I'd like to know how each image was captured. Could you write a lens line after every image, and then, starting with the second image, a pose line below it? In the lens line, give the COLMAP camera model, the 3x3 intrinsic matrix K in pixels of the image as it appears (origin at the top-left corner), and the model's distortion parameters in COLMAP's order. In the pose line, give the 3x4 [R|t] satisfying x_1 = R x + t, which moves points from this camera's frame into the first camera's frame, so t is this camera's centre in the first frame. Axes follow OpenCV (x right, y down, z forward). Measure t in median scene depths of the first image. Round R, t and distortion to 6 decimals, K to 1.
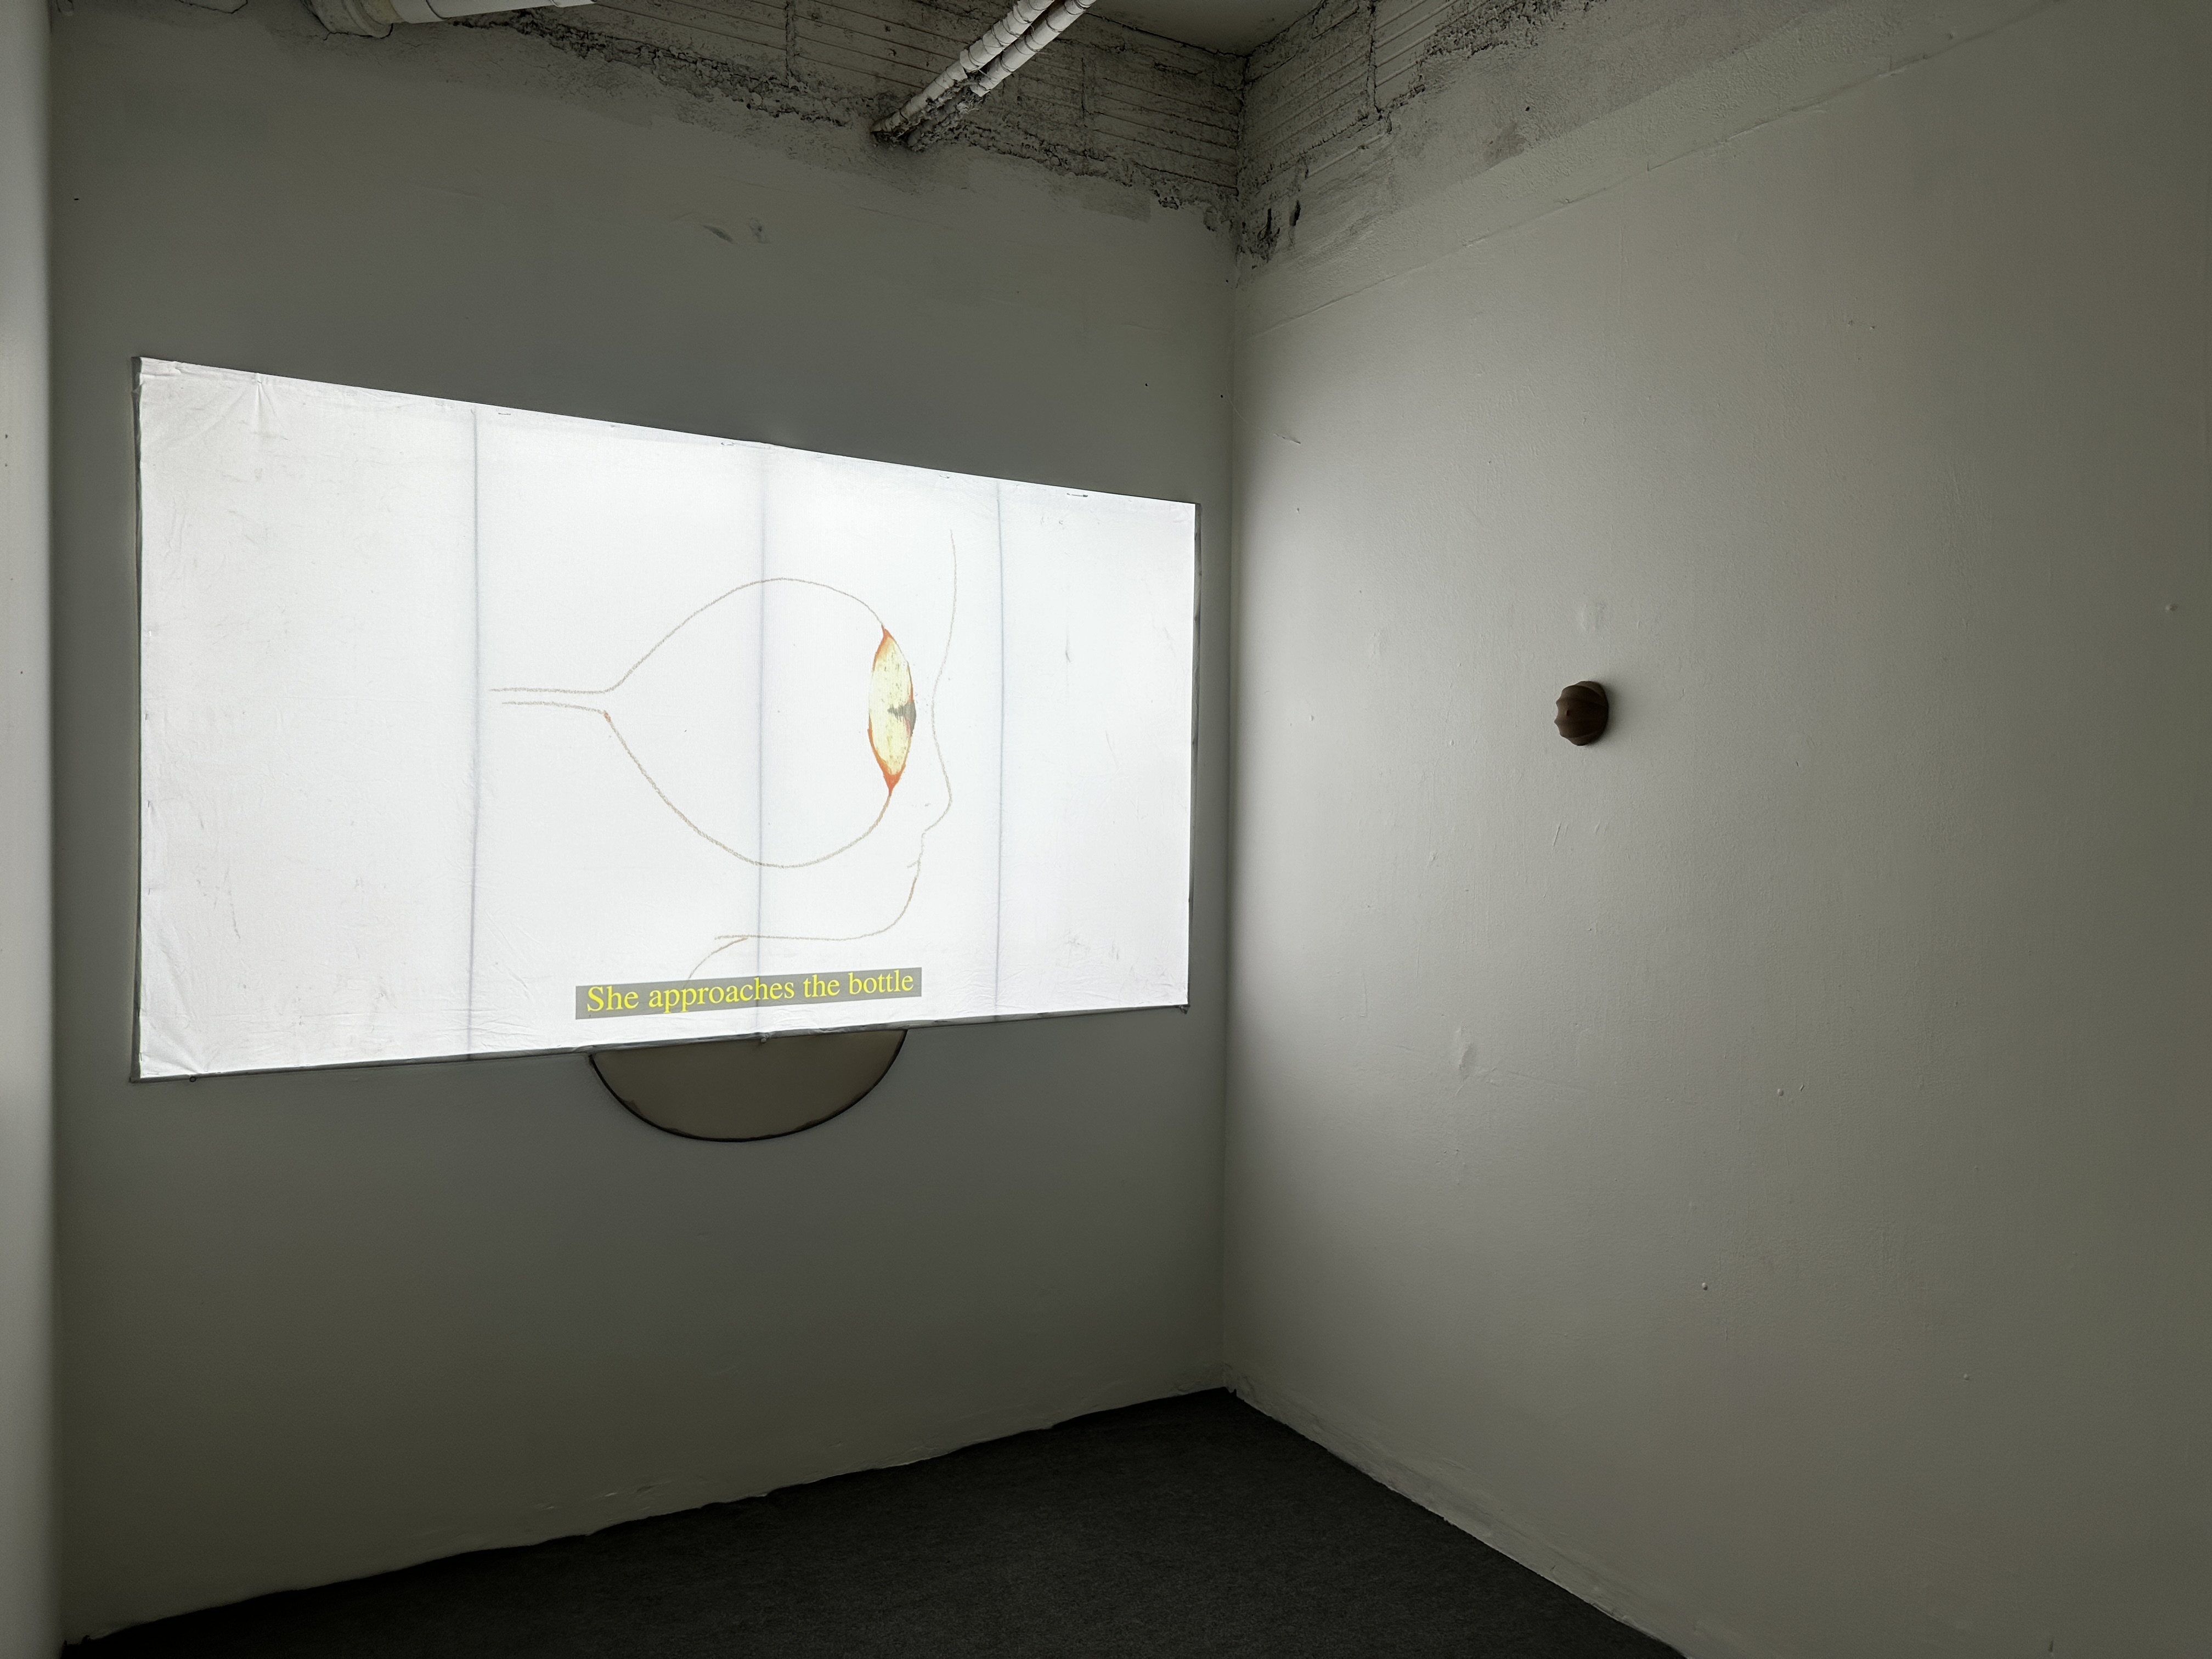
lens RADIAL K [[1578.4, 0, 1118.5], [0, 1578.4, 835.5], [0, 0, 1]] dist [0.066866, -0.061095]
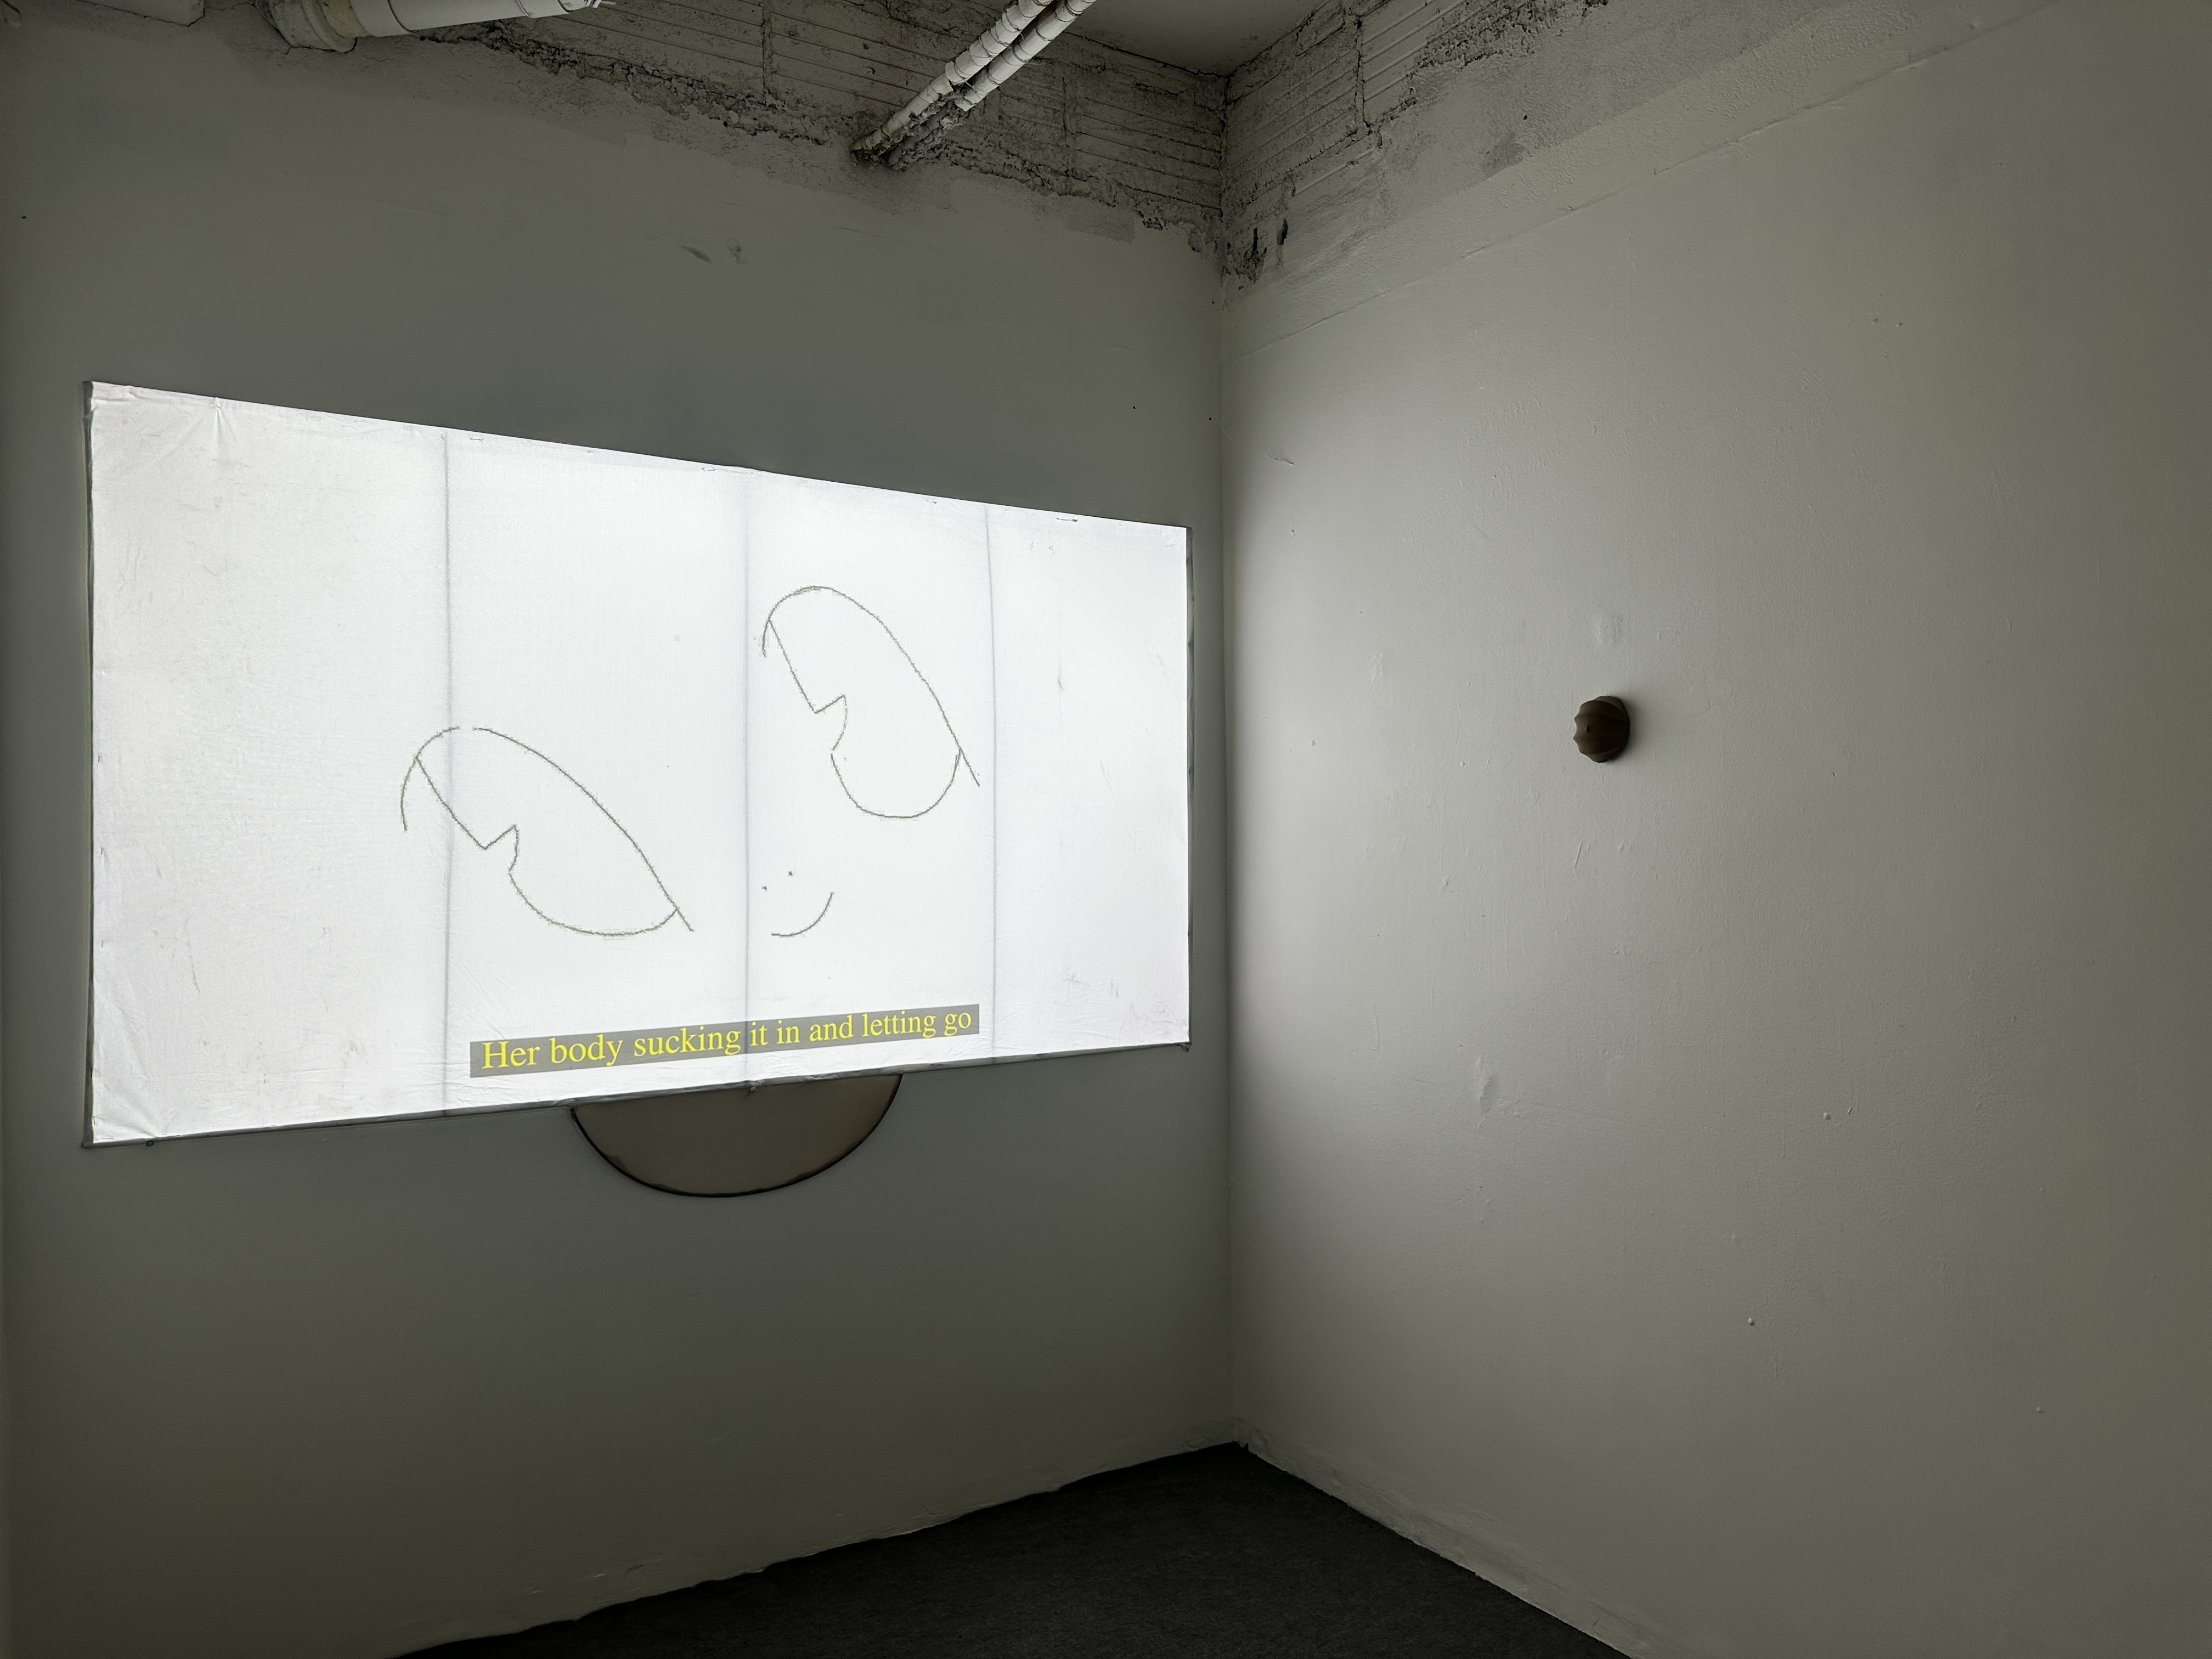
lens RADIAL K [[1578.4, 0, 1115.5], [0, 1578.4, 837.2], [0, 0, 1]] dist [0.066866, -0.061095]
pose [[0.999494, -0.019722, 0.024964, -0.027040], [0.020415, 0.999405, -0.027790, 0.008768], [-0.024401, 0.028286, 0.999302, 0.035298]]
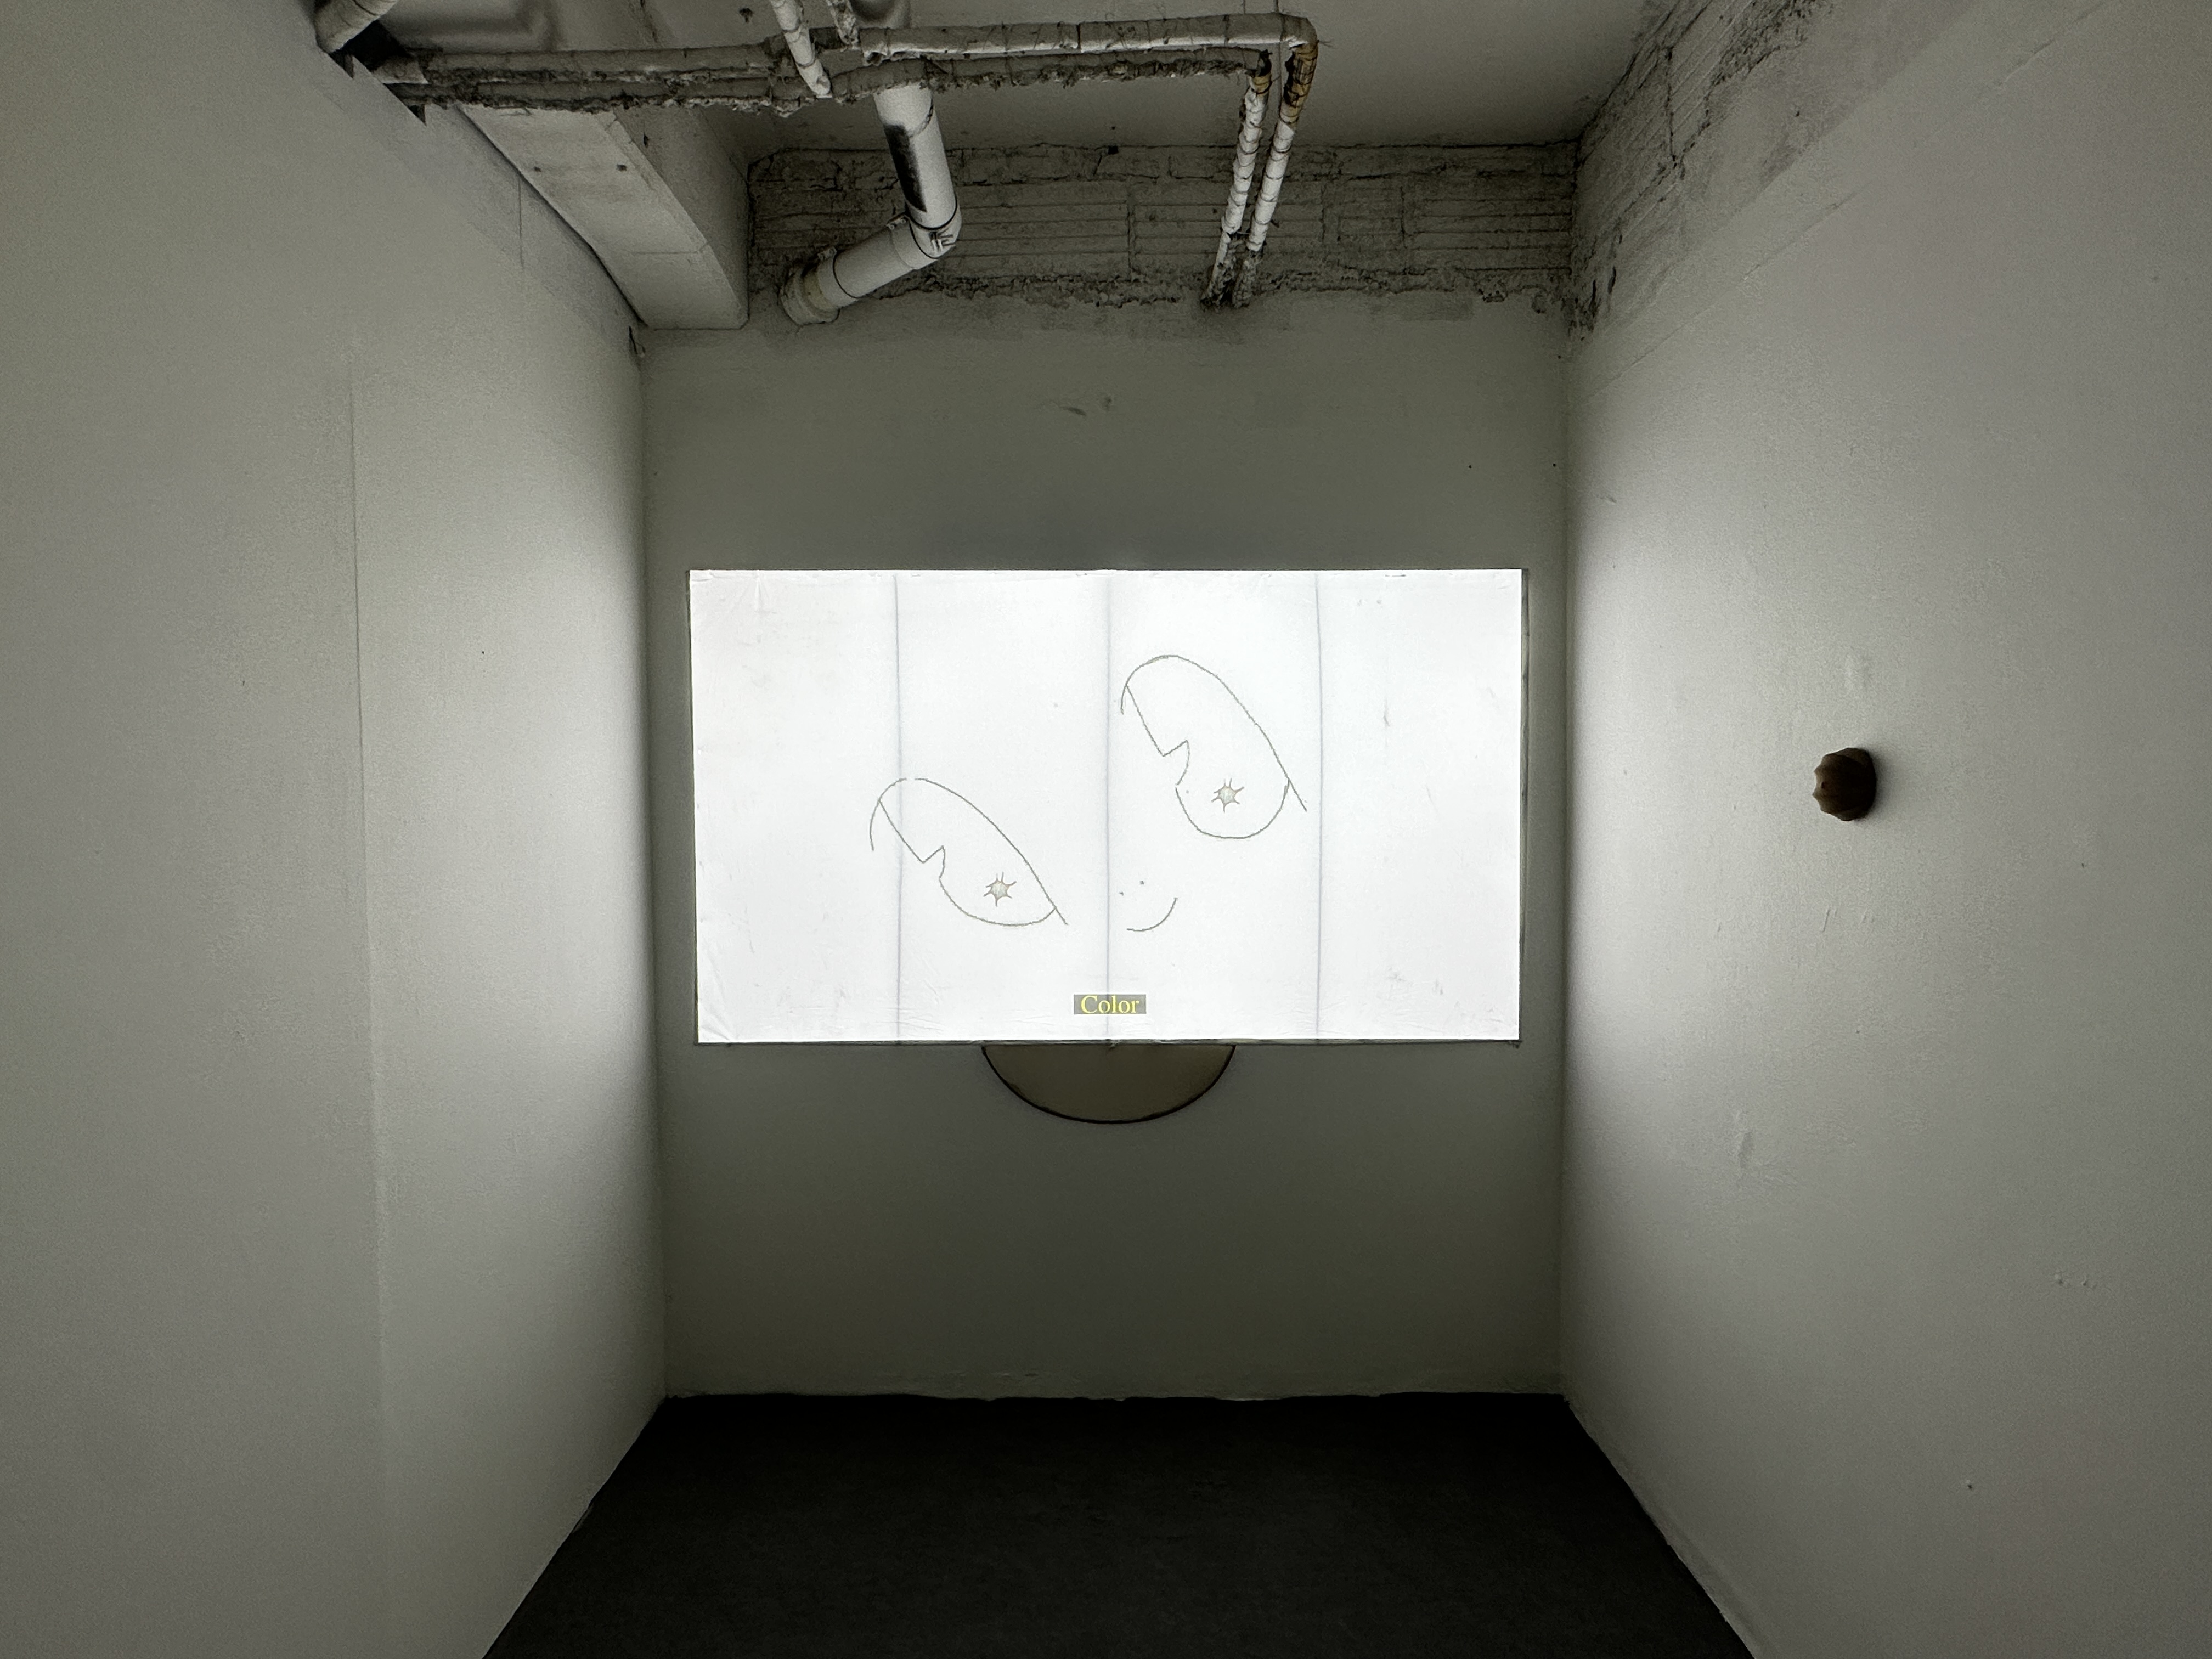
lens RADIAL K [[1154.4, 0, 1104.5], [0, 1154.4, 828.6], [0, 0, 1]] dist [-0.000373, 0.007006]
pose [[0.859575, 0.004471, -0.510990, 0.238394], [0.003739, 0.999880, 0.015039, -0.056952], [0.510996, -0.014837, 0.859455, 0.214729]]
